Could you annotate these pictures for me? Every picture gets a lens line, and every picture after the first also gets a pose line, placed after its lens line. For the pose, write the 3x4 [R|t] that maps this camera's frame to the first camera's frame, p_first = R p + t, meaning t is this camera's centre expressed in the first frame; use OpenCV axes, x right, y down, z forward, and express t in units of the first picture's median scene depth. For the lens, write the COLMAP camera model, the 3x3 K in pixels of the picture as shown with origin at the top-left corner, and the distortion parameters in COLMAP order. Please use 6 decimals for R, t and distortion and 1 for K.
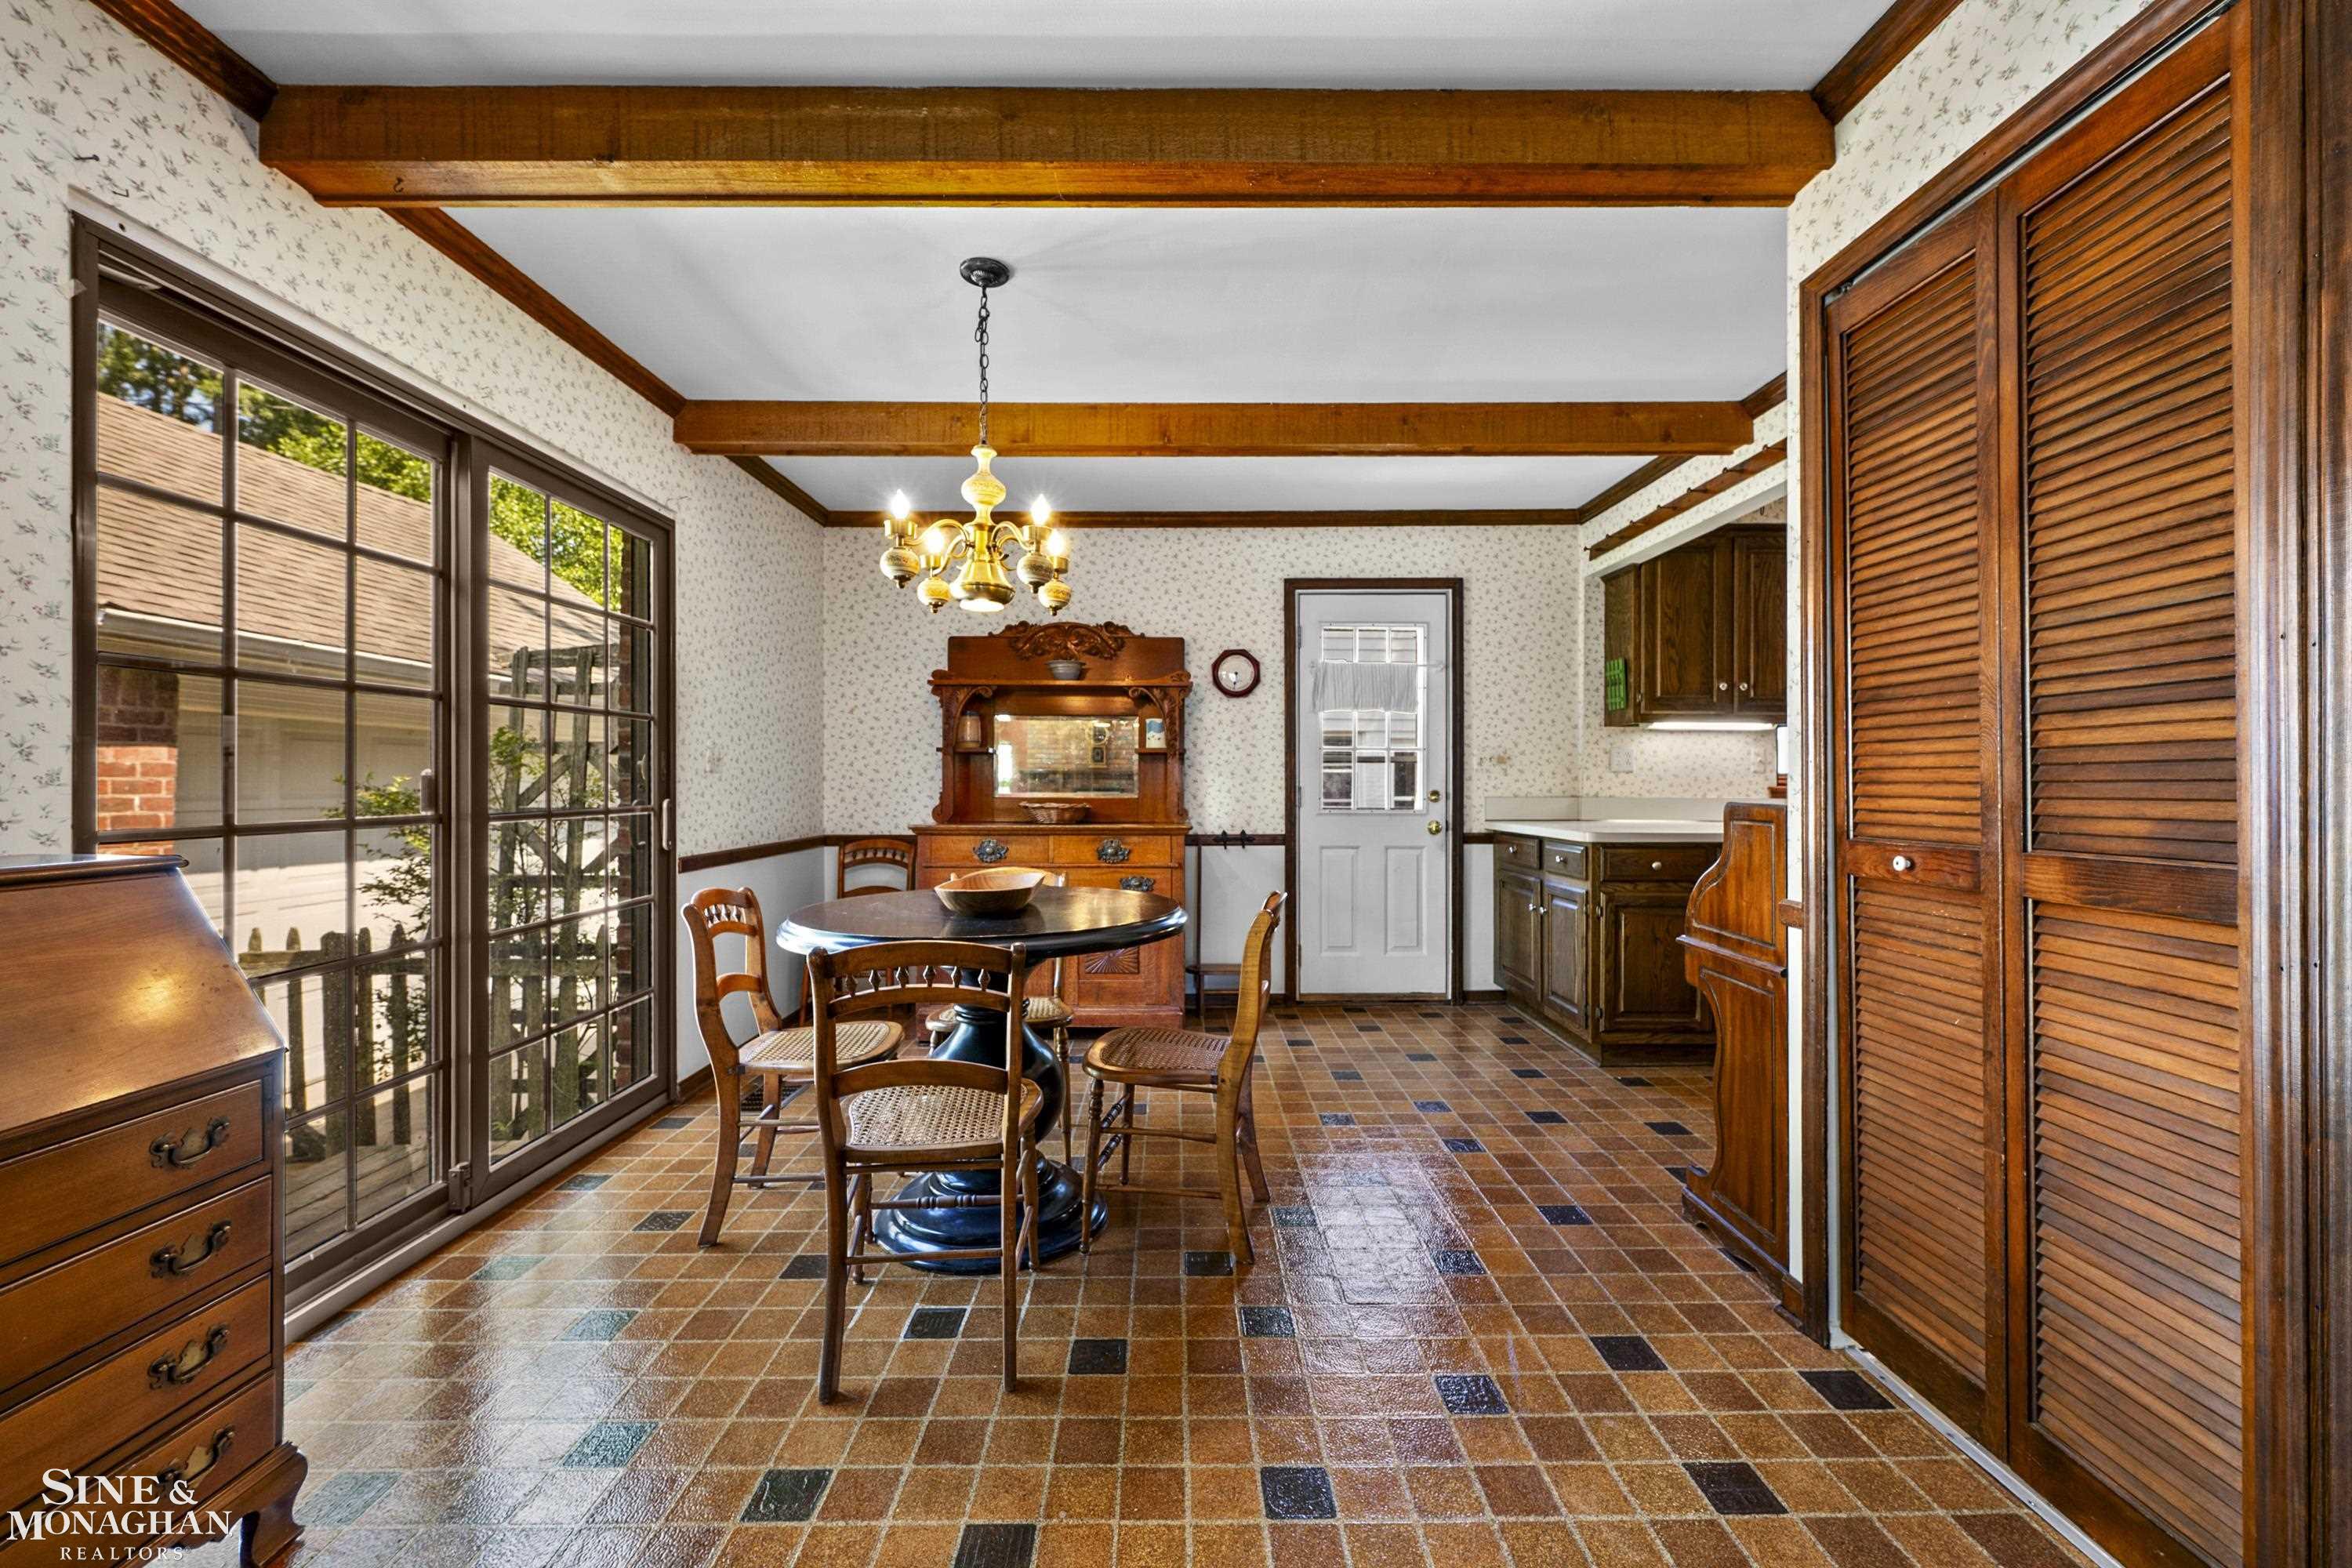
lens RADIAL K [[950.0, 0, 1181.7], [0, 950.0, 783.4], [0, 0, 1]] dist [0.001000, -0.000177]
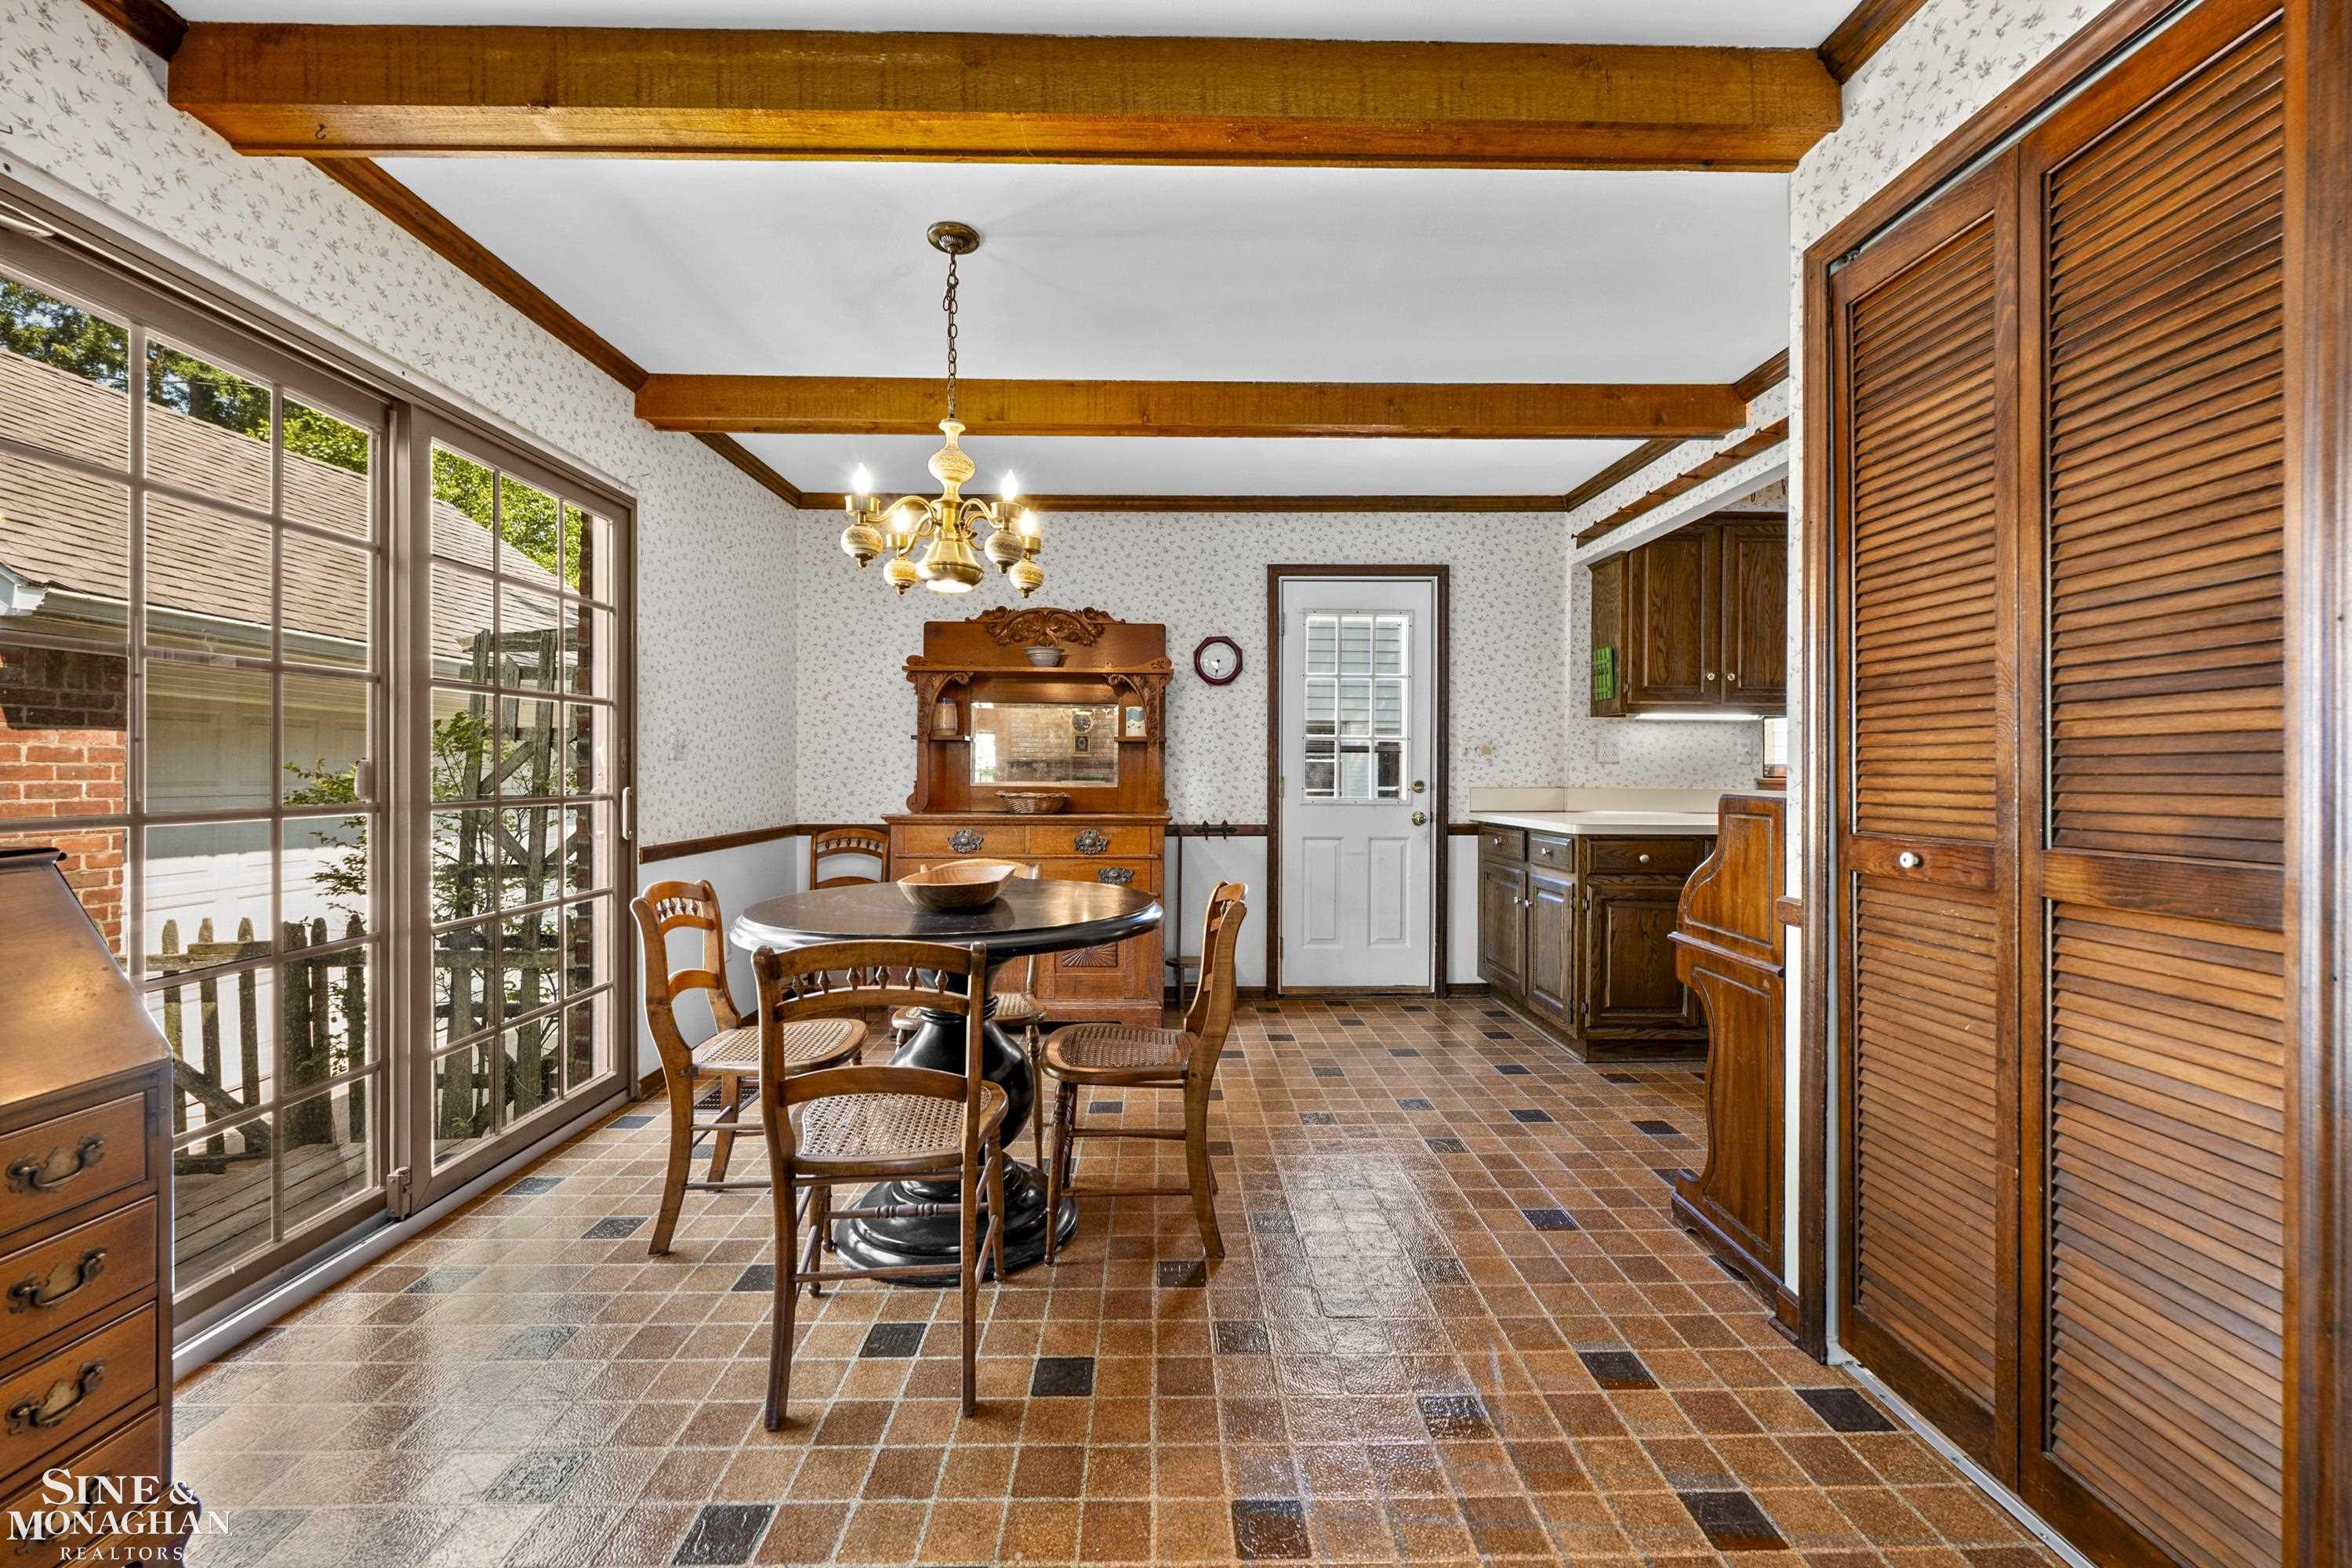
lens RADIAL K [[944.1, 0, 1178.2], [0, 944.1, 779.5], [0, 0, 1]] dist [-0.001296, -0.000147]
pose [[0.999933, 0.003599, 0.011032, 0.012966], [-0.003681, 0.999965, 0.007495, -0.000661], [-0.011005, -0.007535, 0.999911, 0.054707]]
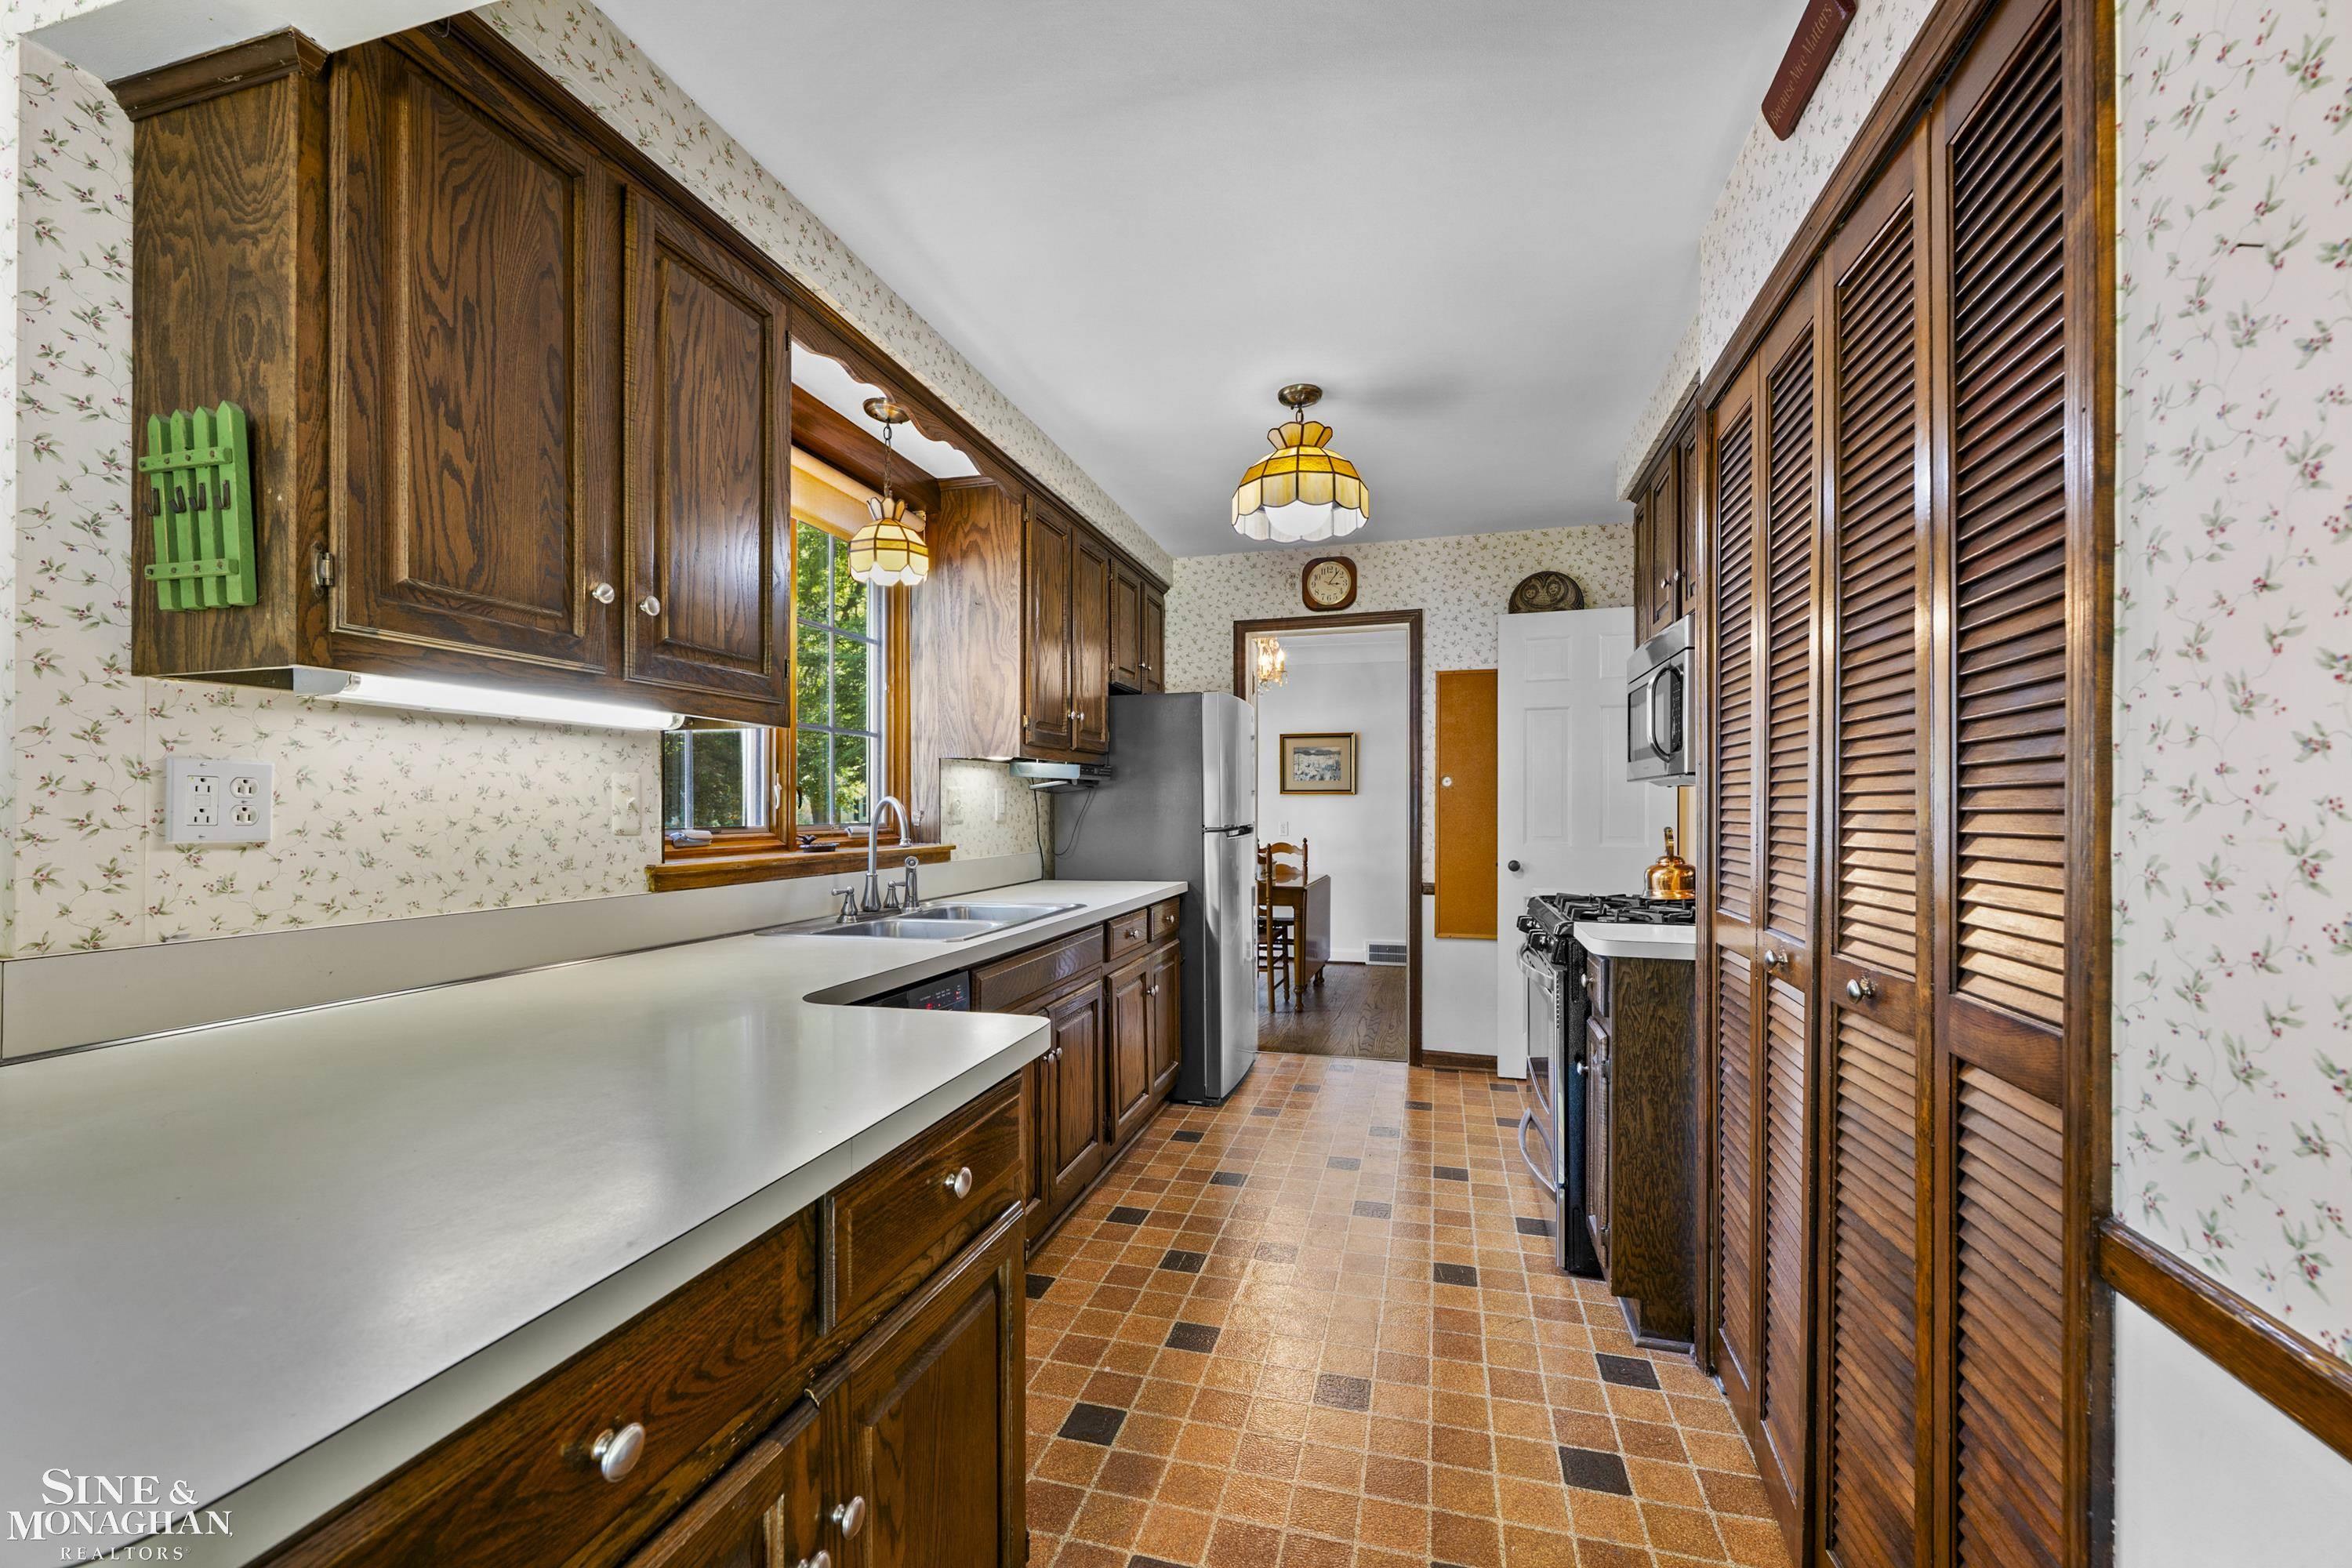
lens RADIAL K [[963.8, 0, 1174.4], [0, 963.8, 803.3], [0, 0, 1]] dist [-0.000543, -0.000083]
pose [[0.272470, 0.001100, 0.962164, 0.639284], [0.002869, 0.999994, -0.001956, -0.053611], [-0.962160, 0.003294, 0.272465, 1.551330]]
